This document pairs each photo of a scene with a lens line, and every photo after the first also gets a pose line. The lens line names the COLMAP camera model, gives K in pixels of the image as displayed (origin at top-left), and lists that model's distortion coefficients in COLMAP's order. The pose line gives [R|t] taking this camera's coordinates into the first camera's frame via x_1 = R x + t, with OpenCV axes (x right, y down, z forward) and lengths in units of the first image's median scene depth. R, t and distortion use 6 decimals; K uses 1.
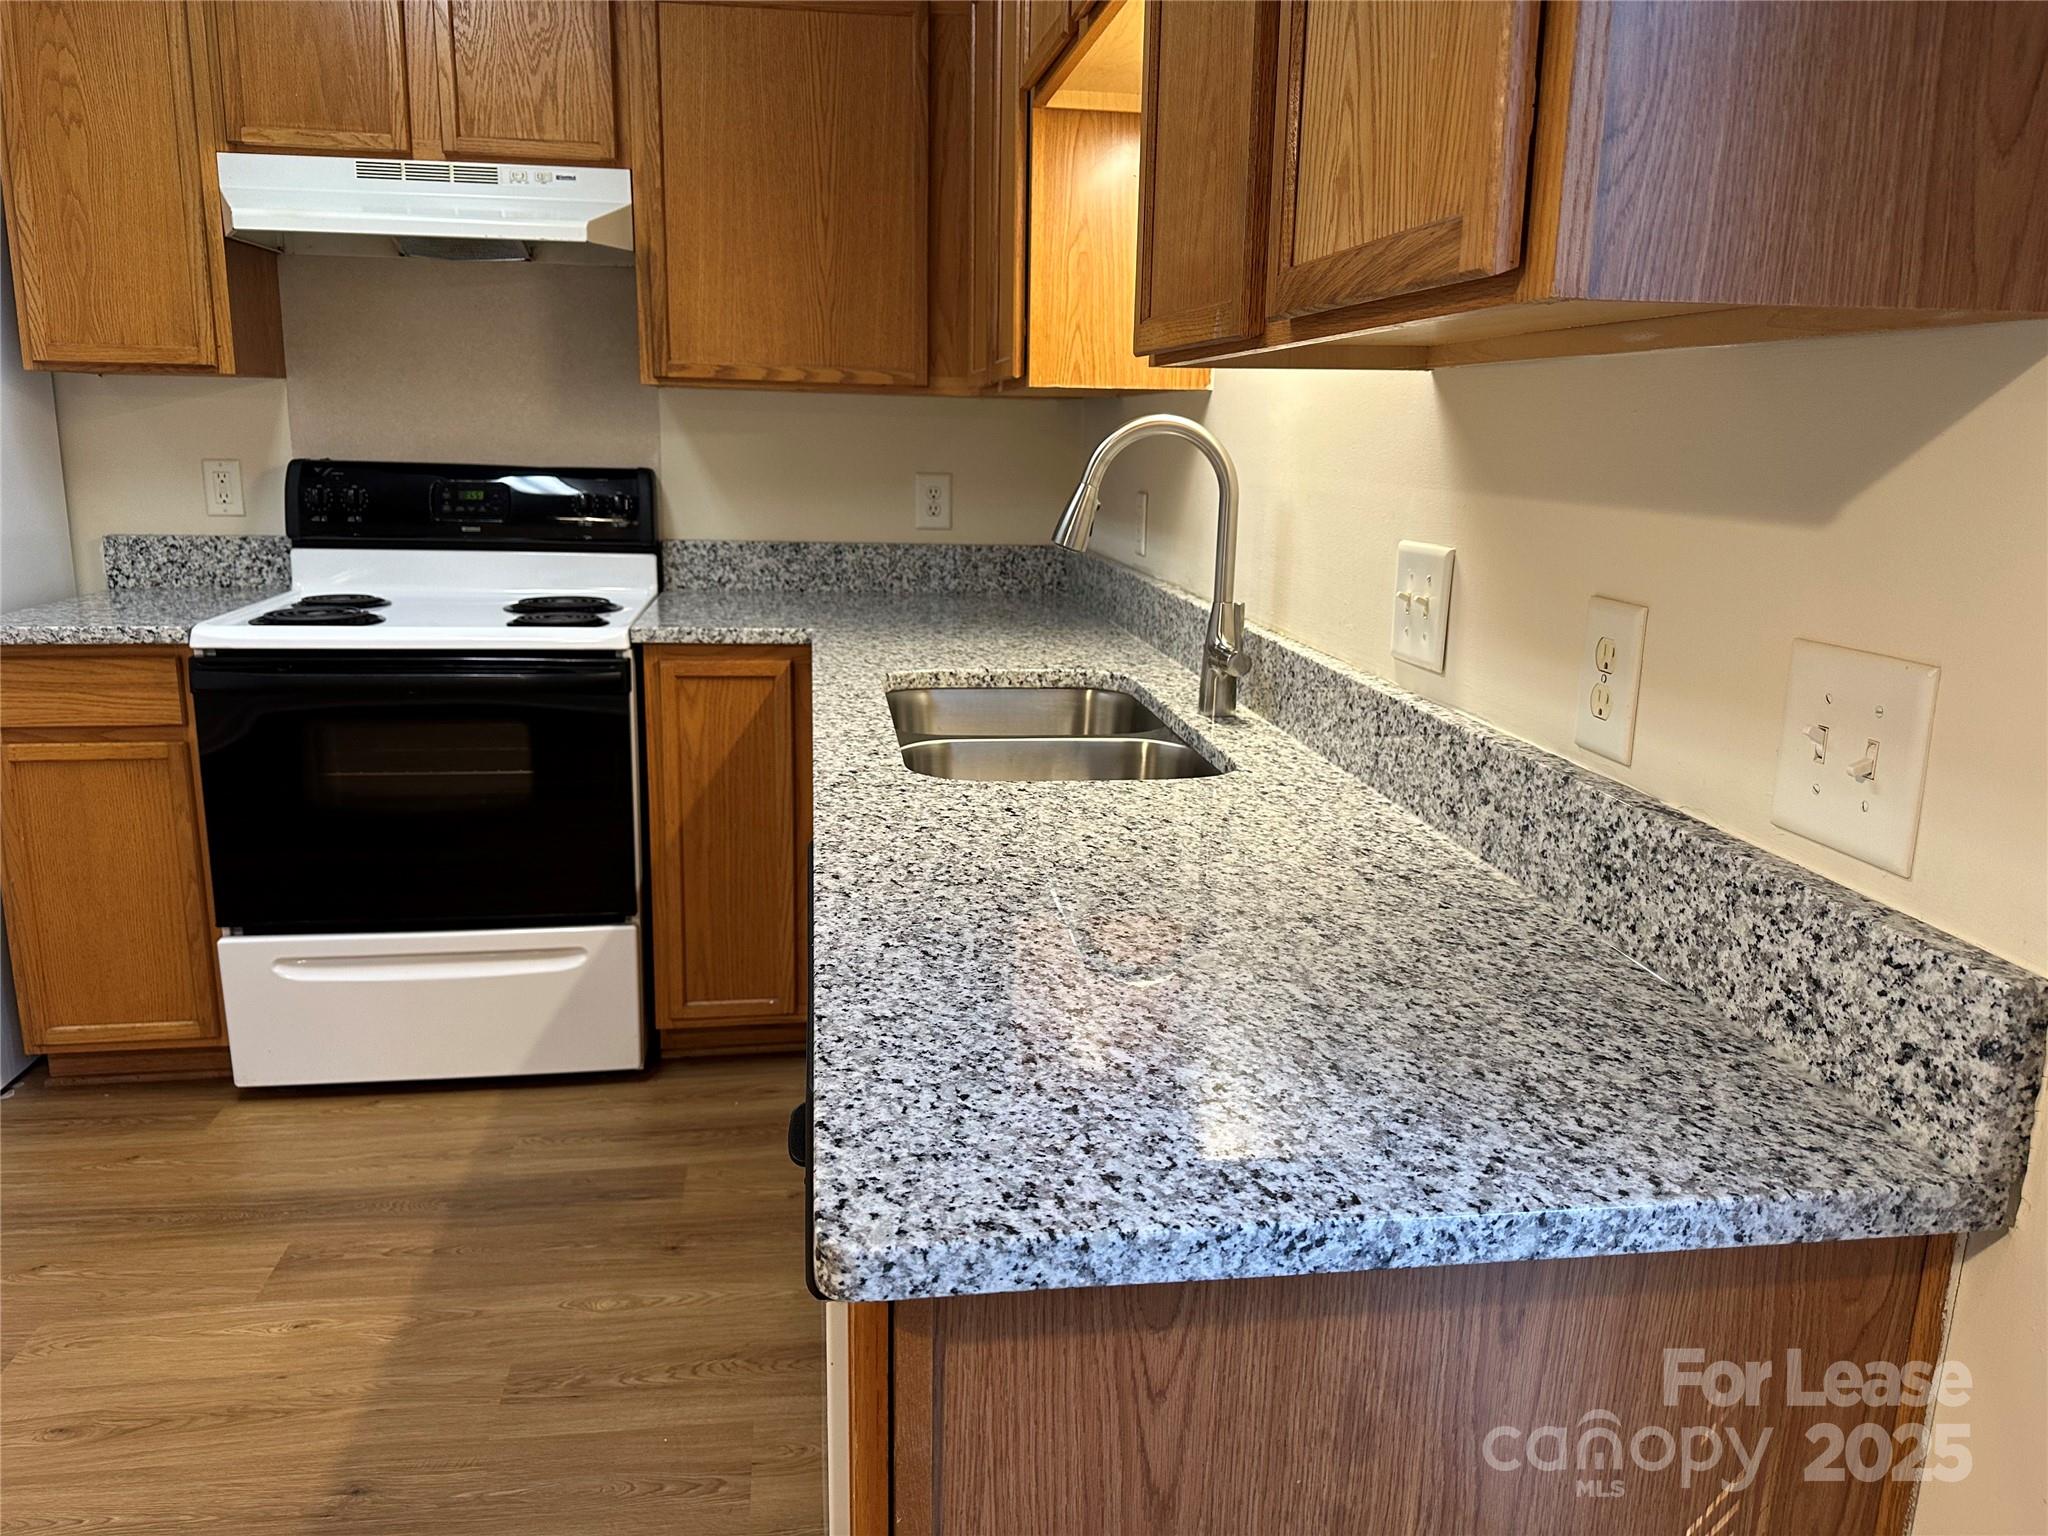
lens RADIAL K [[1439.9, 0, 1022.5], [0, 1439.9, 755.2], [0, 0, 1]] dist [0.063112, -0.078799]
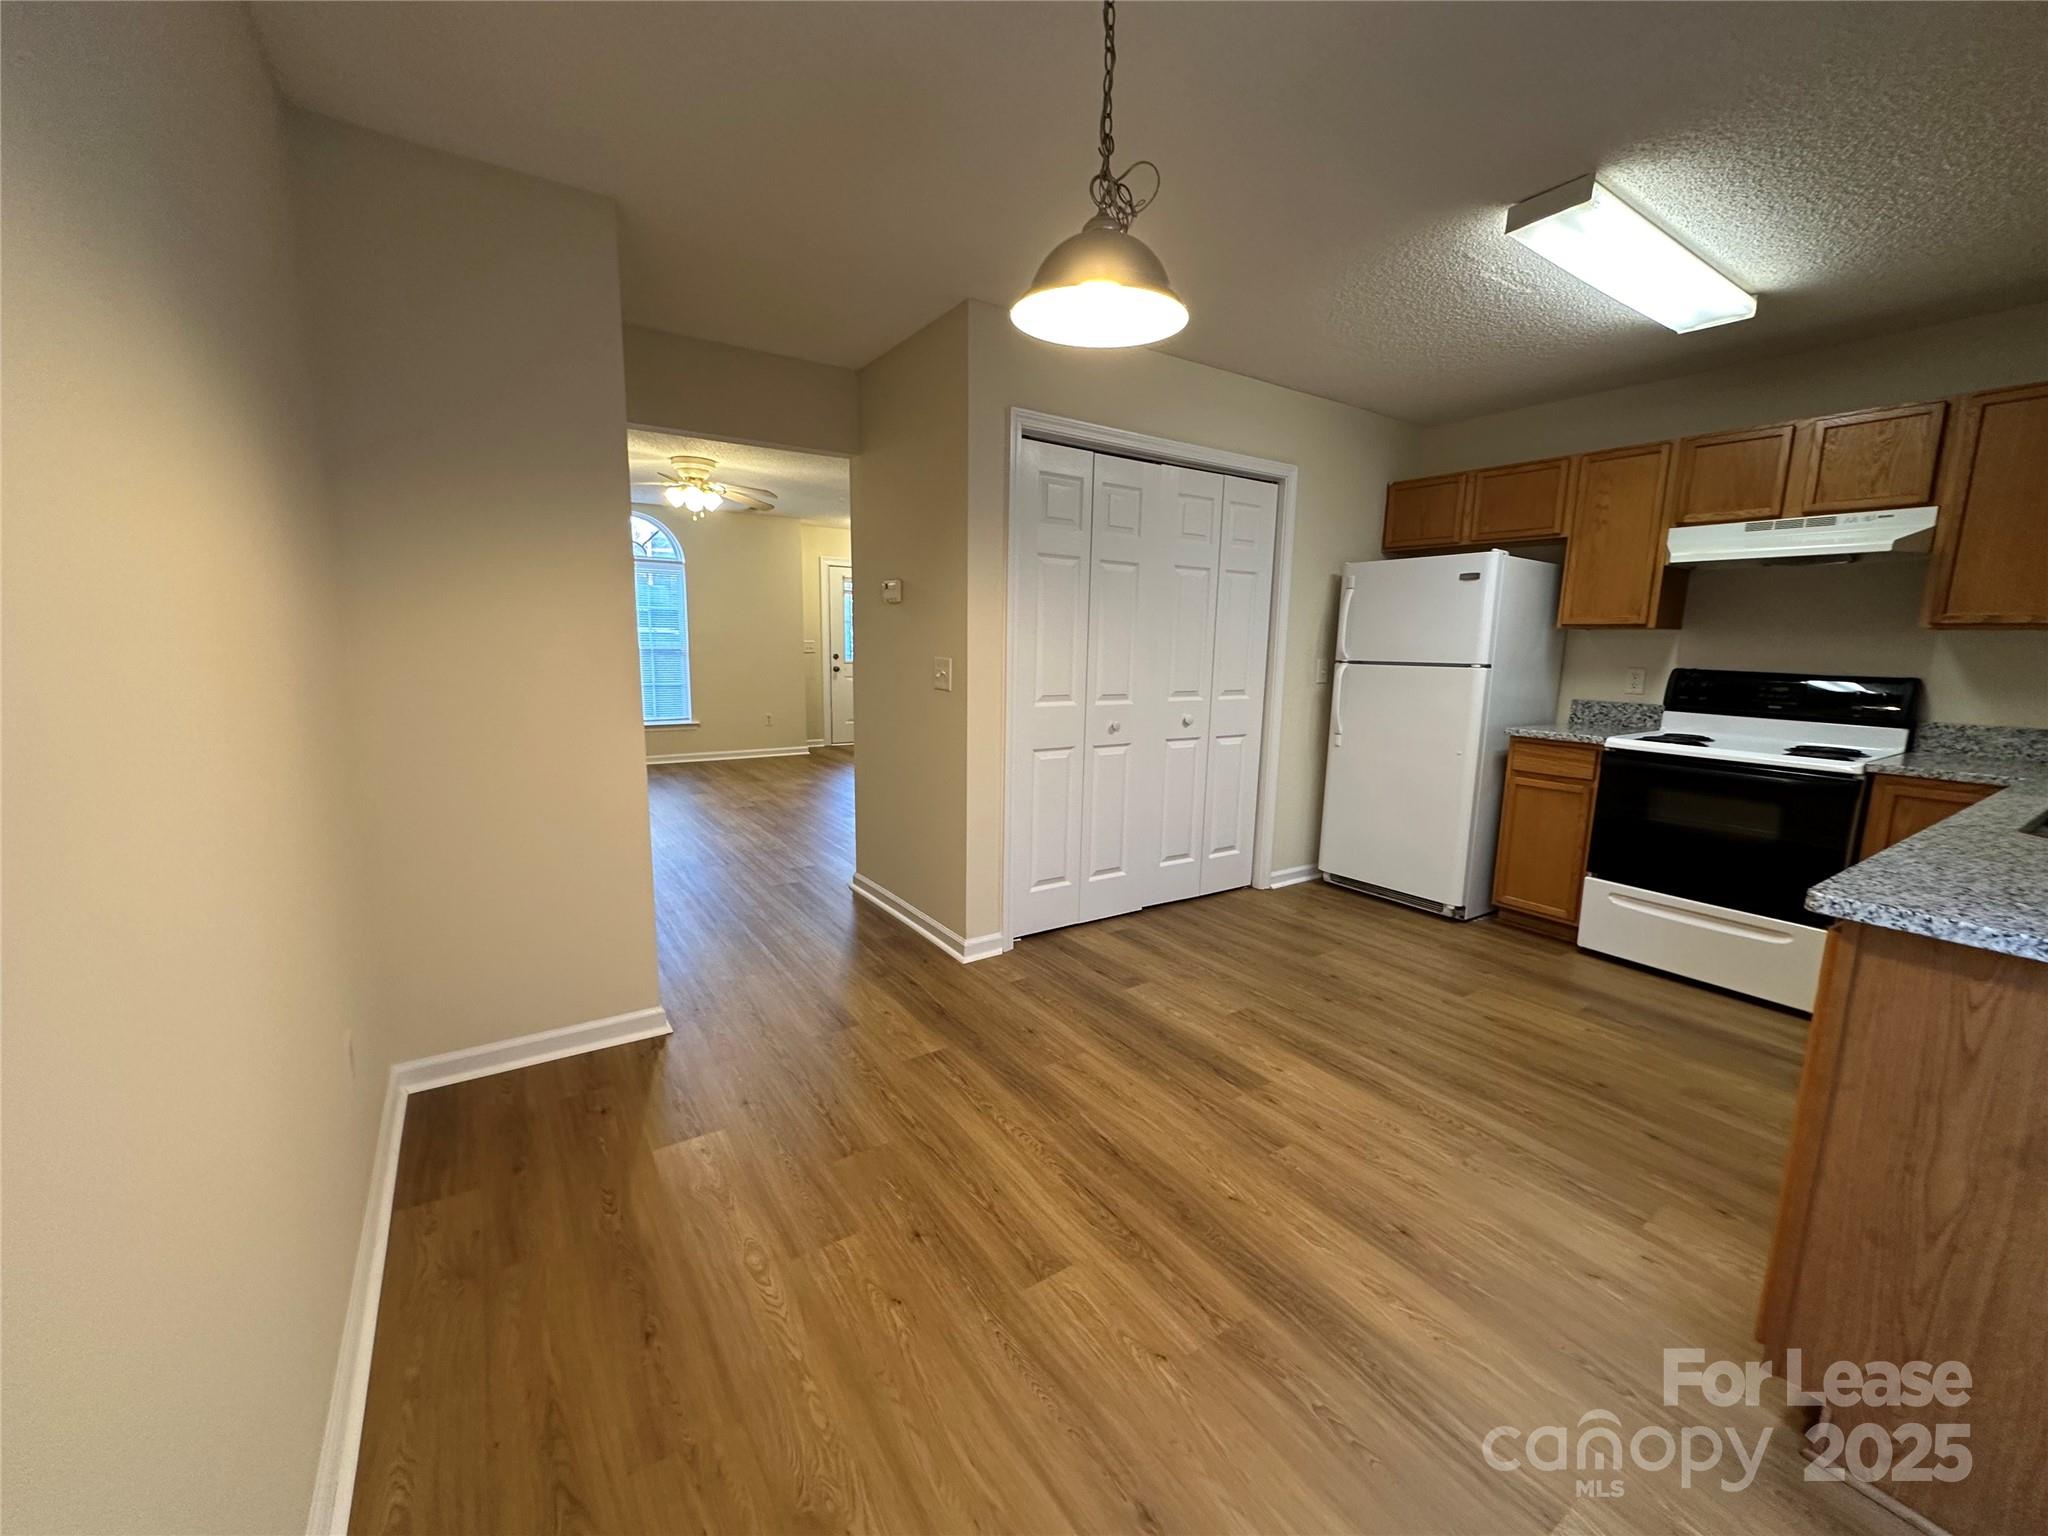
lens RADIAL K [[816.0, 0, 1025.6], [0, 816.0, 768.1], [0, 0, 1]] dist [-0.005017, 0.000813]
pose [[0.429257, 0.129399, -0.893865, 0.172731], [-0.210520, 0.976759, 0.040302, 0.093469], [0.878305, 0.170877, 0.446521, -0.337932]]
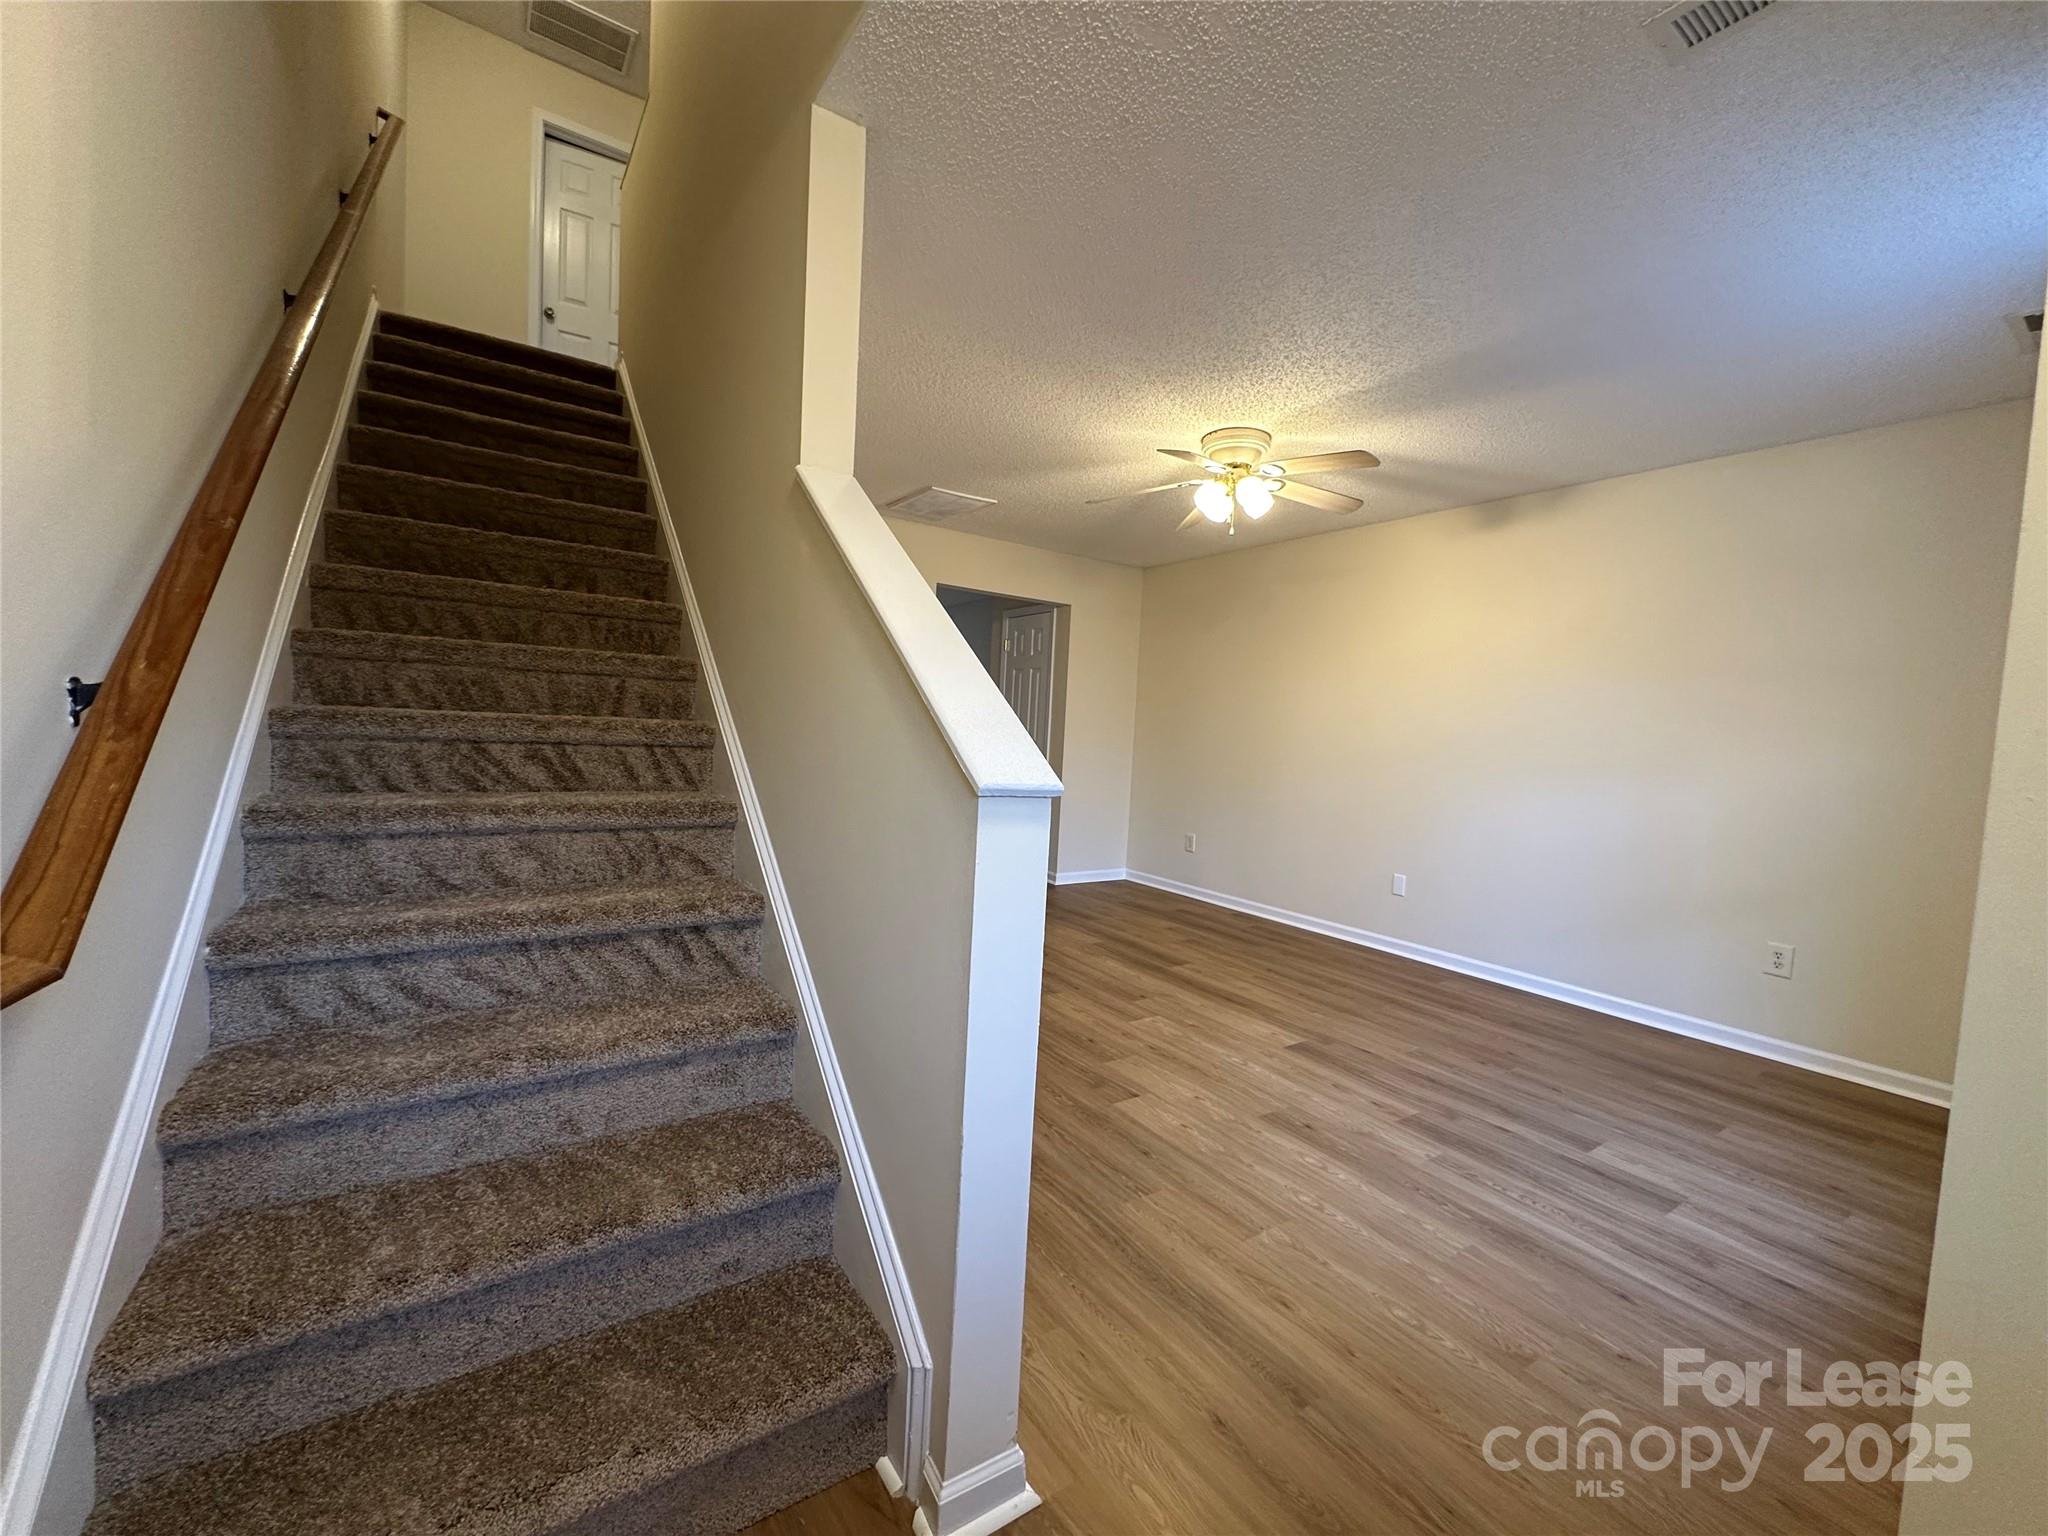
lens RADIAL K [[816.0, 0, 1025.6], [0, 816.0, 768.1], [0, 0, 1]] dist [-0.005017, 0.000813]
pose [[-0.431528, -0.094345, 0.897152, -3.195745], [0.142907, 0.974808, 0.171249, -0.170283], [-0.890708, 0.202108, -0.407175, 0.628057]]
